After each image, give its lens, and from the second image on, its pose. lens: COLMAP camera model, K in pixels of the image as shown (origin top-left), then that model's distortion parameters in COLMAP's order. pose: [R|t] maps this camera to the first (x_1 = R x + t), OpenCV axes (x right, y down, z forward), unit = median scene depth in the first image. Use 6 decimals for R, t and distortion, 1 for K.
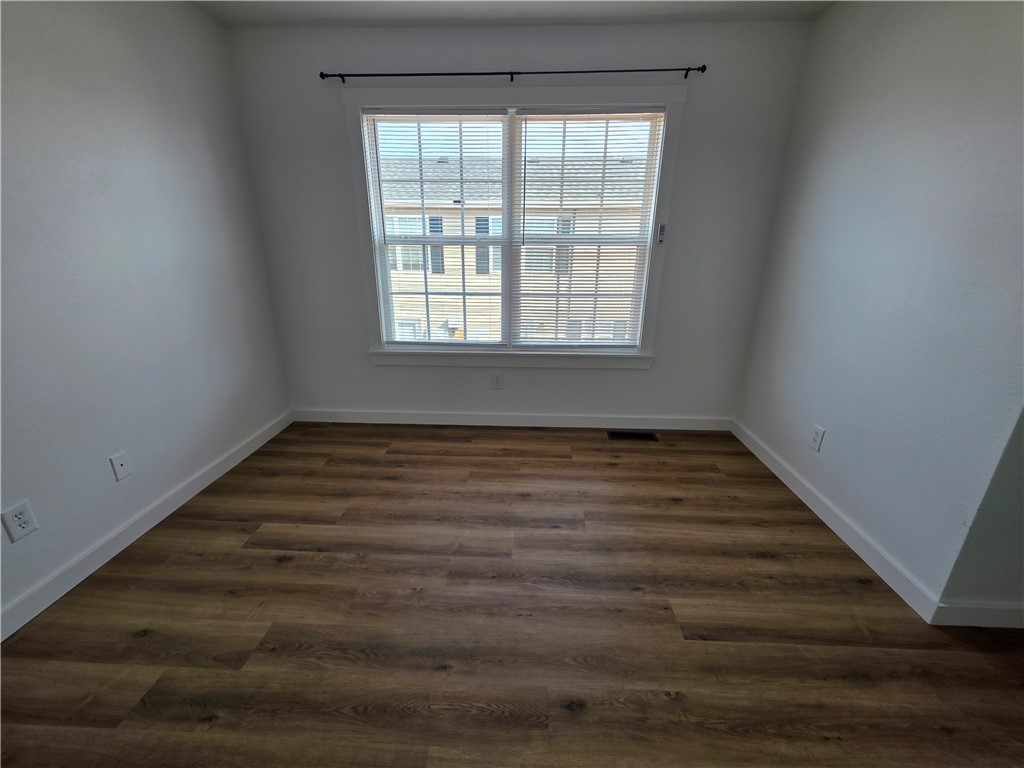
lens RADIAL K [[412.8, 0, 508.8], [0, 412.8, 383.7], [0, 0, 1]] dist [0.000397, -0.000734]
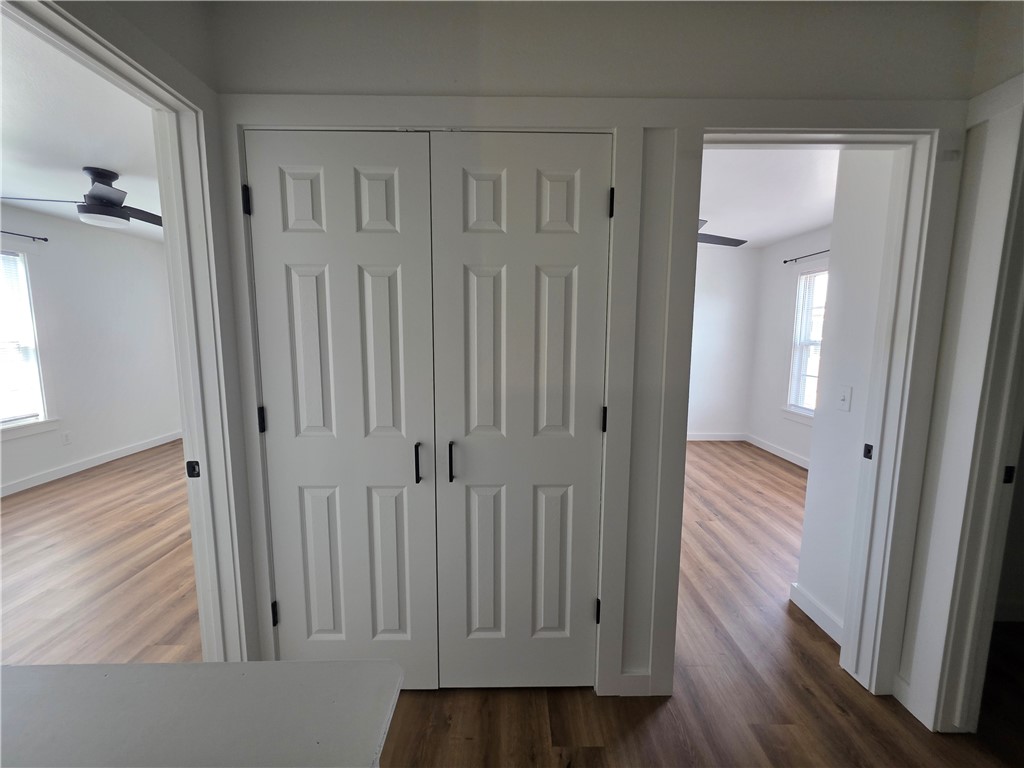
lens RADIAL K [[412.8, 0, 505.9], [0, 412.8, 383.0], [0, 0, 1]] dist [0.000397, -0.000734]
pose [[0.037182, 0.116920, -0.992445, 1.499423], [-0.328294, 0.939439, 0.098376, 0.030450], [0.943843, 0.322156, 0.073314, -0.201358]]
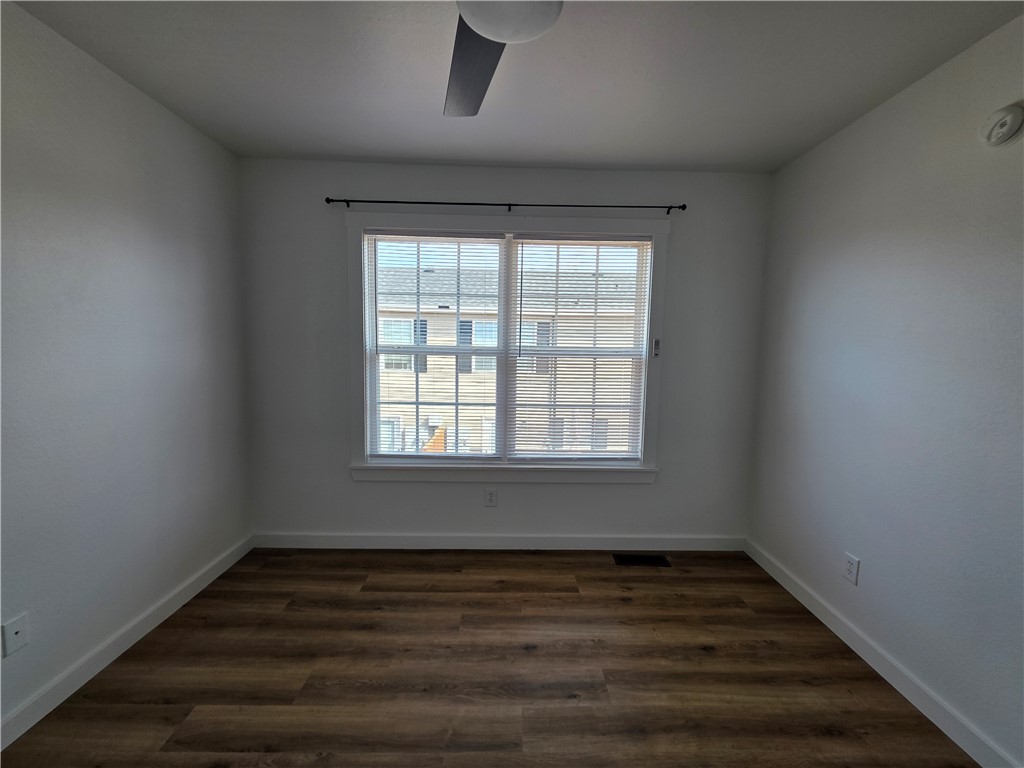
lens RADIAL K [[412.8, 0, 512.5], [0, 412.8, 379.6], [0, 0, 1]] dist [0.000397, -0.000734]
pose [[0.997951, 0.006421, 0.063661, -0.049949], [0.008631, 0.972351, -0.233365, -0.059149], [-0.063399, 0.233437, 0.970303, 0.063430]]
